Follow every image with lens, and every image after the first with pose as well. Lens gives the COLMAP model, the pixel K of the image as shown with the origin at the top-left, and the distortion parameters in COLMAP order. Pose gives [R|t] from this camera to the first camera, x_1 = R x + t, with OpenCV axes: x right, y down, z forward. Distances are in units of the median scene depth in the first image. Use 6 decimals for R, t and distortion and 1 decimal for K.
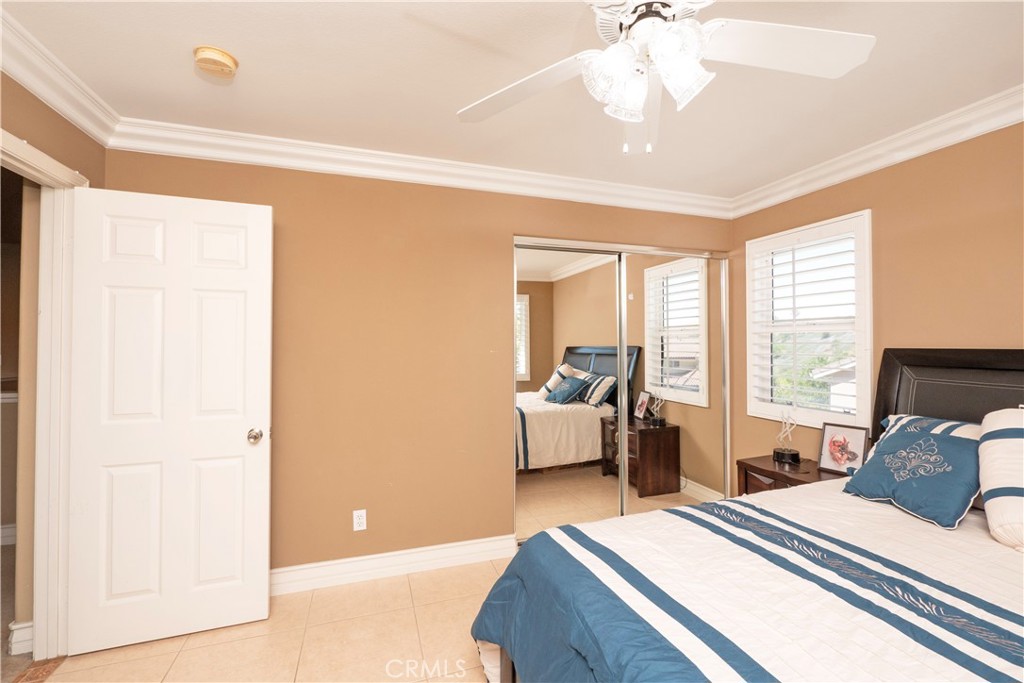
lens RADIAL K [[436.1, 0, 511.0], [0, 436.1, 335.1], [0, 0, 1]] dist [-0.002905, -0.000338]
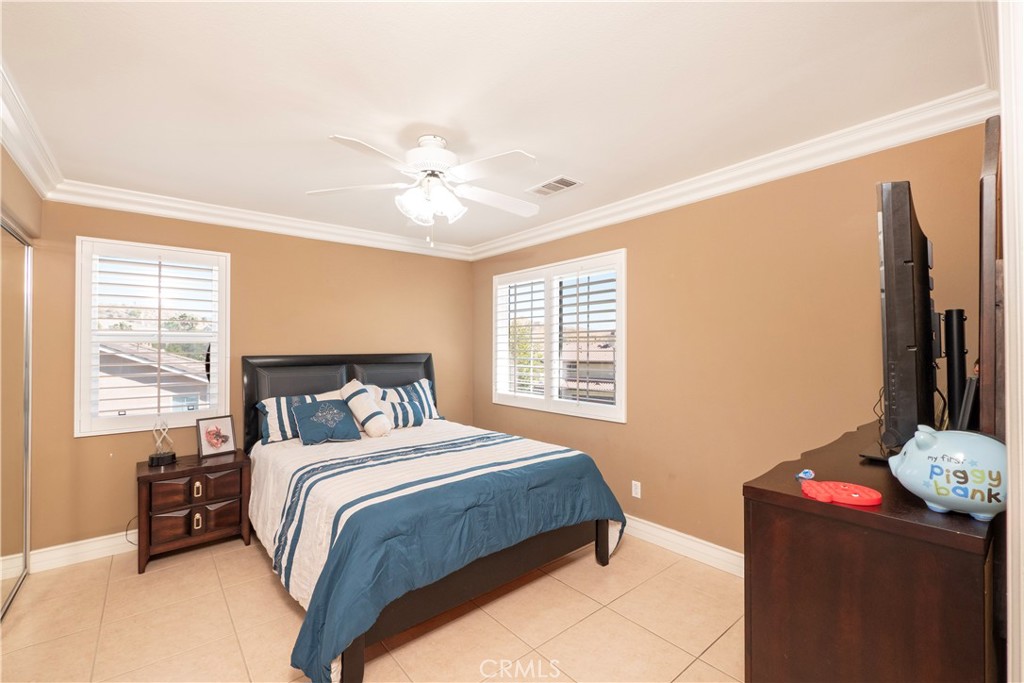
lens RADIAL K [[438.3, 0, 512.0], [0, 438.3, 341.5], [0, 0, 1]] dist [0.000117, -0.000065]
pose [[-0.351339, 0.018842, 0.936059, -0.748642], [-0.005769, 0.999735, -0.022289, 0.009970], [-0.936231, -0.013231, -0.351137, 0.646543]]
